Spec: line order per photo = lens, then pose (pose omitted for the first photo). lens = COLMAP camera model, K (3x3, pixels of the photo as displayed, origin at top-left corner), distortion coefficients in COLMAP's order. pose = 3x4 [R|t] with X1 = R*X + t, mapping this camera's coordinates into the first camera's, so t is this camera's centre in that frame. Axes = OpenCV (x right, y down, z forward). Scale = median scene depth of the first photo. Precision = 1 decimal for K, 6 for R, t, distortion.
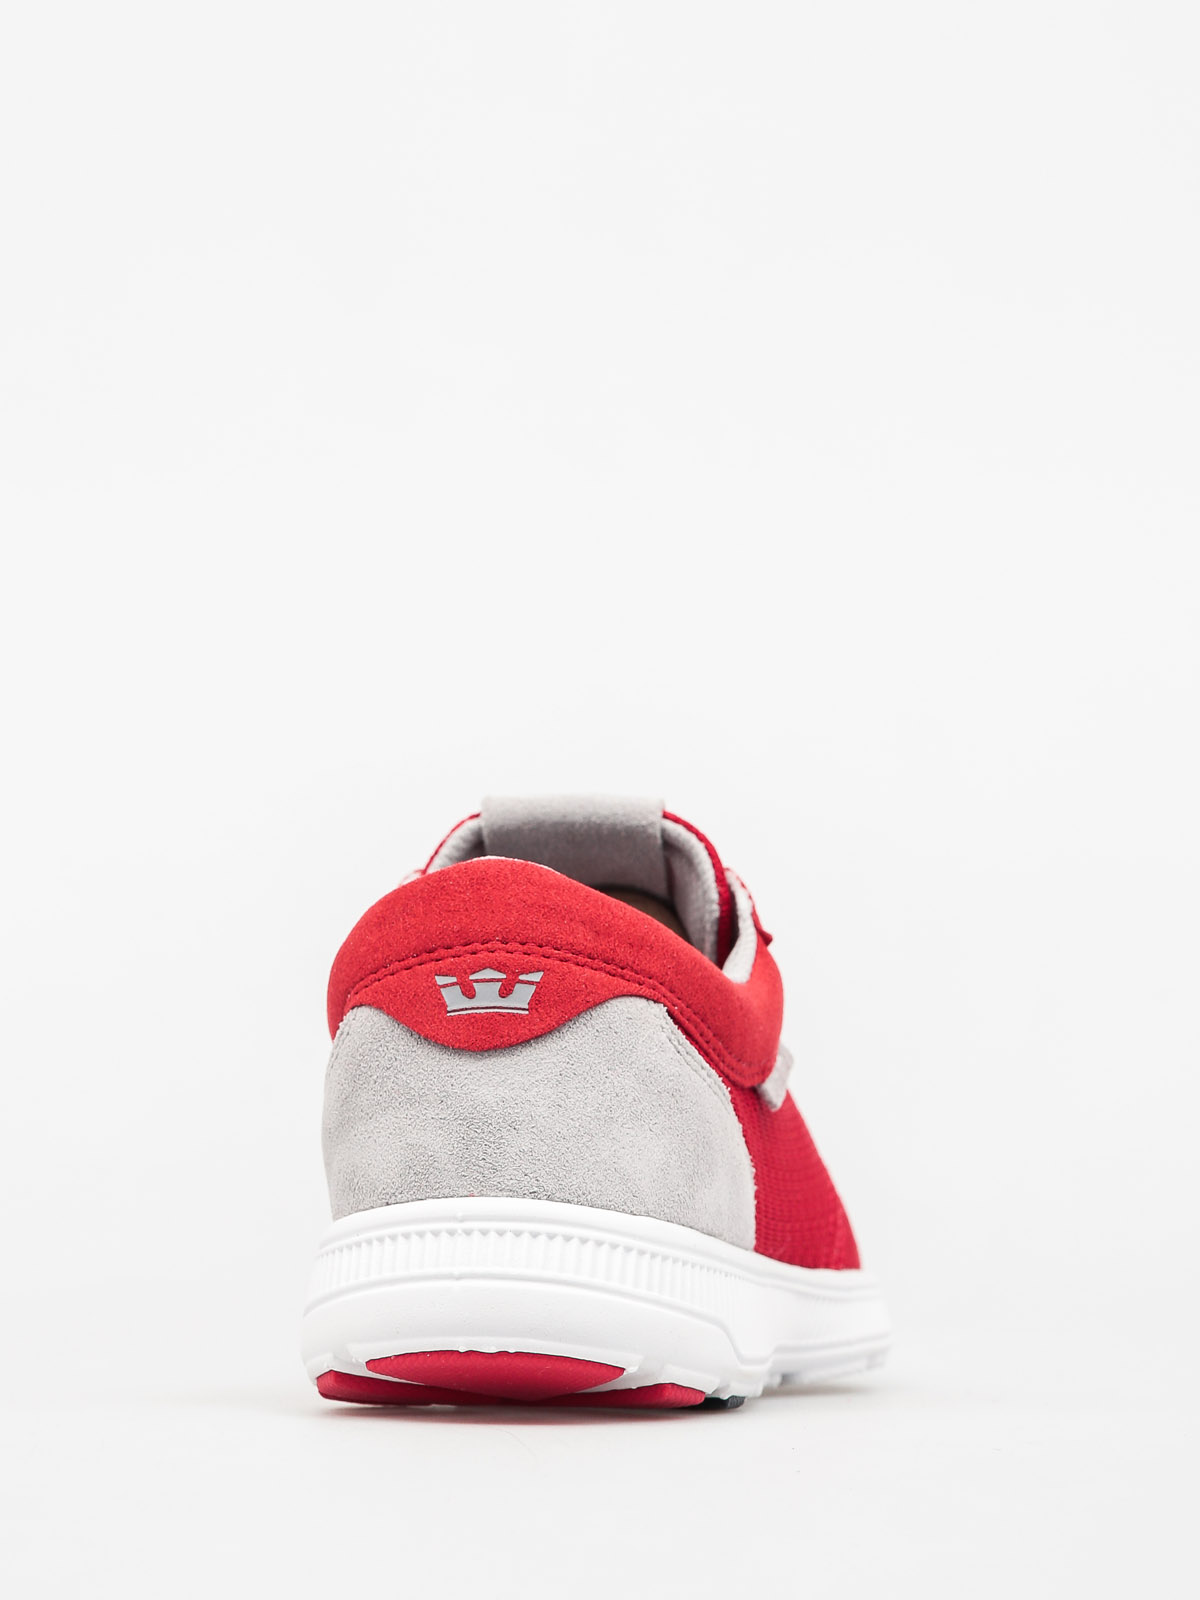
lens RADIAL K [[5782.8, 0, 600.1], [0, 5782.8, 800.8], [0, 0, 1]] dist [0.146777, 0.000000]
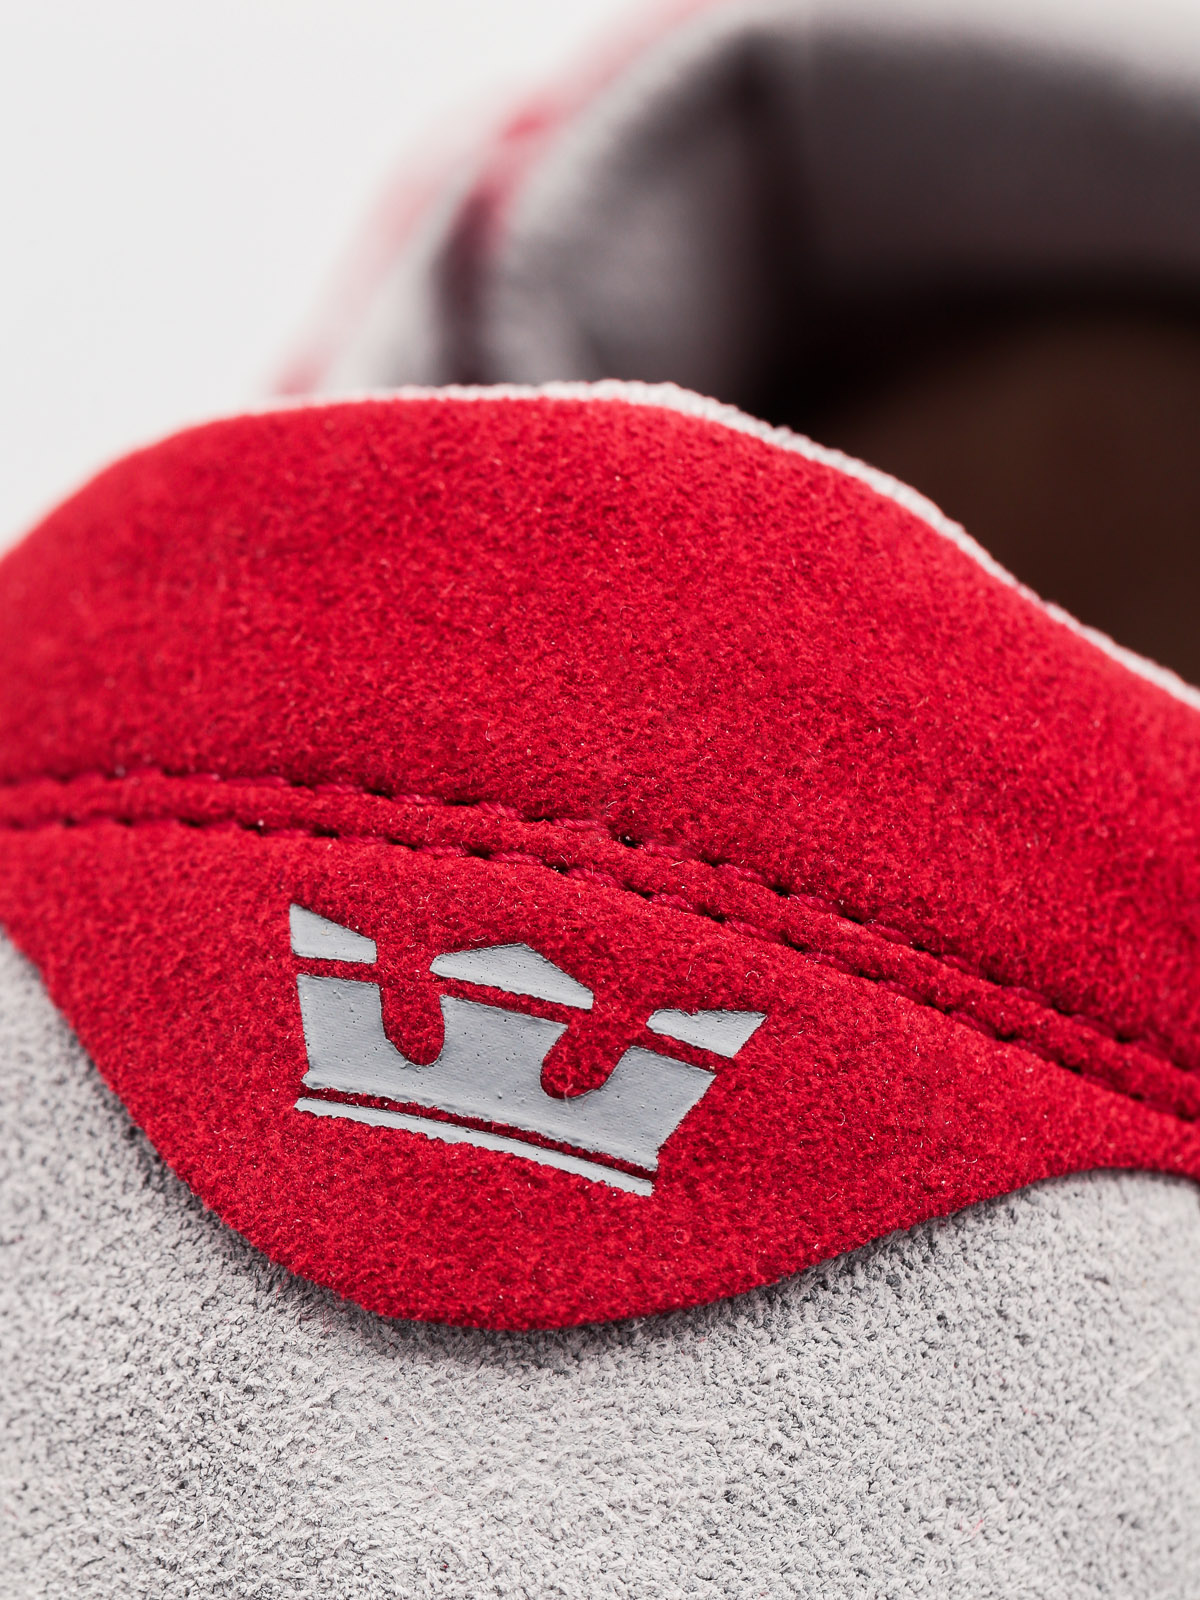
lens RADIAL K [[5782.8, 0, 599.6], [0, 5782.8, 799.1], [0, 0, 1]] dist [0.146777, 0.000000]
pose [[0.969852, 0.238480, -0.050135, -0.006827], [-0.212612, 0.928592, 0.304159, -0.043760], [0.119091, -0.284330, 0.951301, 0.791887]]
